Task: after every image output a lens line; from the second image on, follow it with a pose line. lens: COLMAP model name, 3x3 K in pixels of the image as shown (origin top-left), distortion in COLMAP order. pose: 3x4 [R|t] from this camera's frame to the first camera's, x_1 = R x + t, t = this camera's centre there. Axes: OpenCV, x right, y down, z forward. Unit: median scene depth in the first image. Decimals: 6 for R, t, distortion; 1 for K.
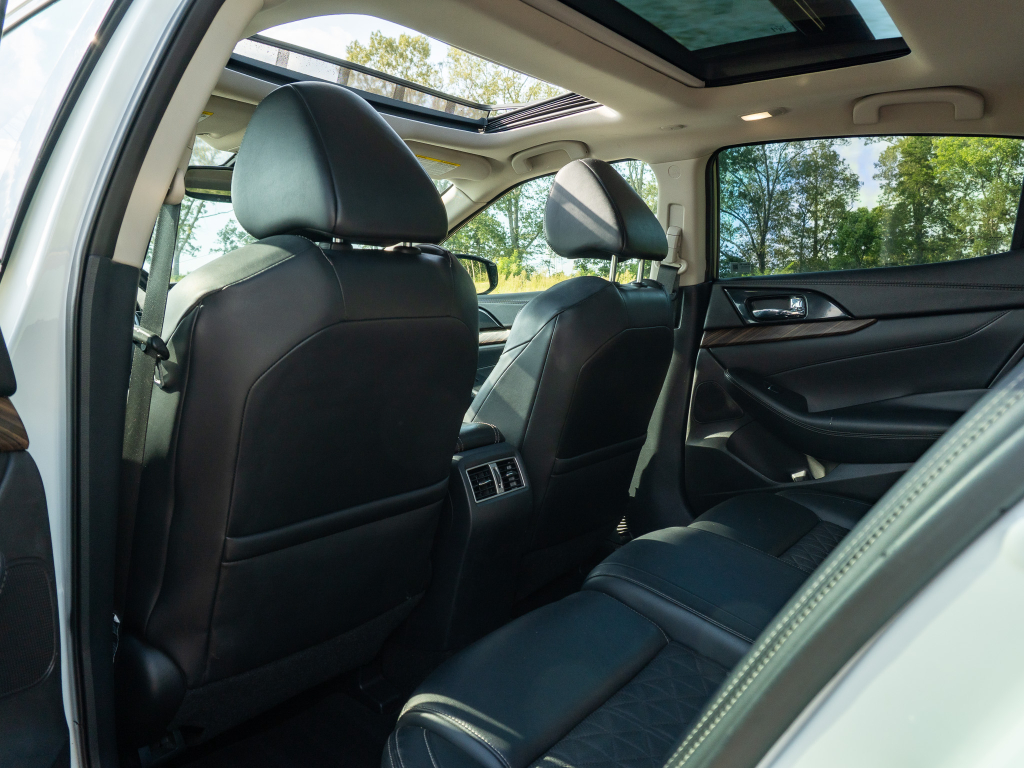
lens RADIAL K [[771.1, 0, 517.9], [0, 771.1, 378.1], [0, 0, 1]] dist [-0.012893, 0.009948]
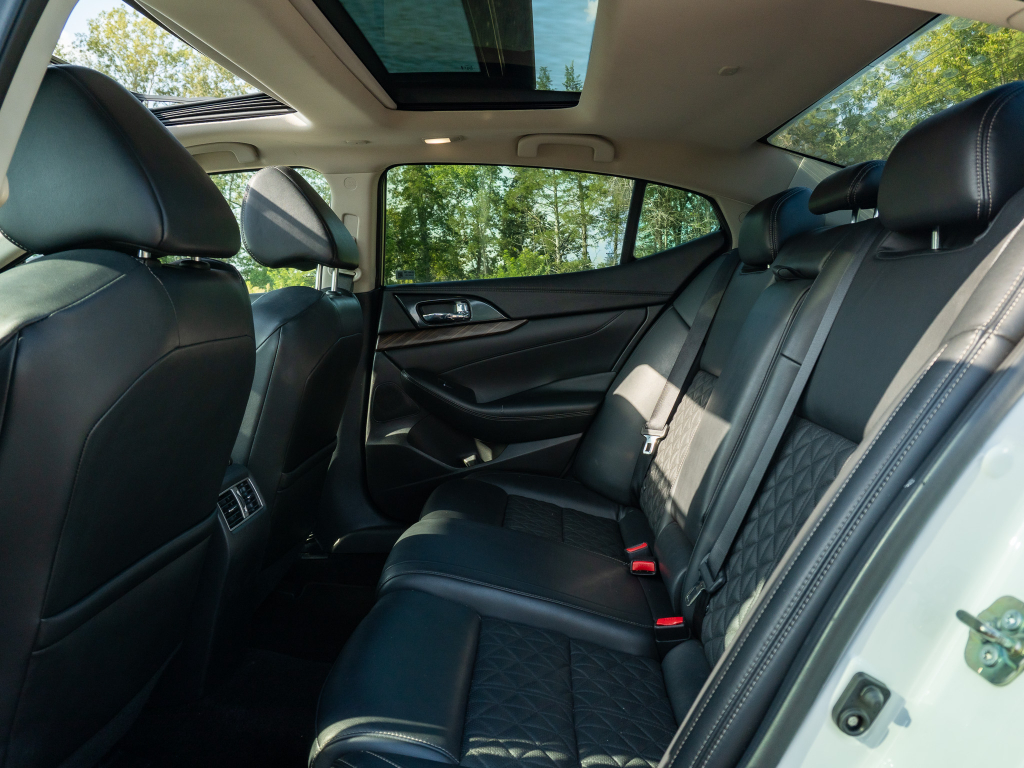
lens RADIAL K [[771.1, 0, 517.4], [0, 771.1, 378.4], [0, 0, 1]] dist [-0.012893, 0.009948]
pose [[0.829031, -0.072702, 0.554456, -0.210222], [0.070266, 0.997197, 0.025692, -0.017808], [-0.554770, 0.017660, 0.831816, 0.020071]]
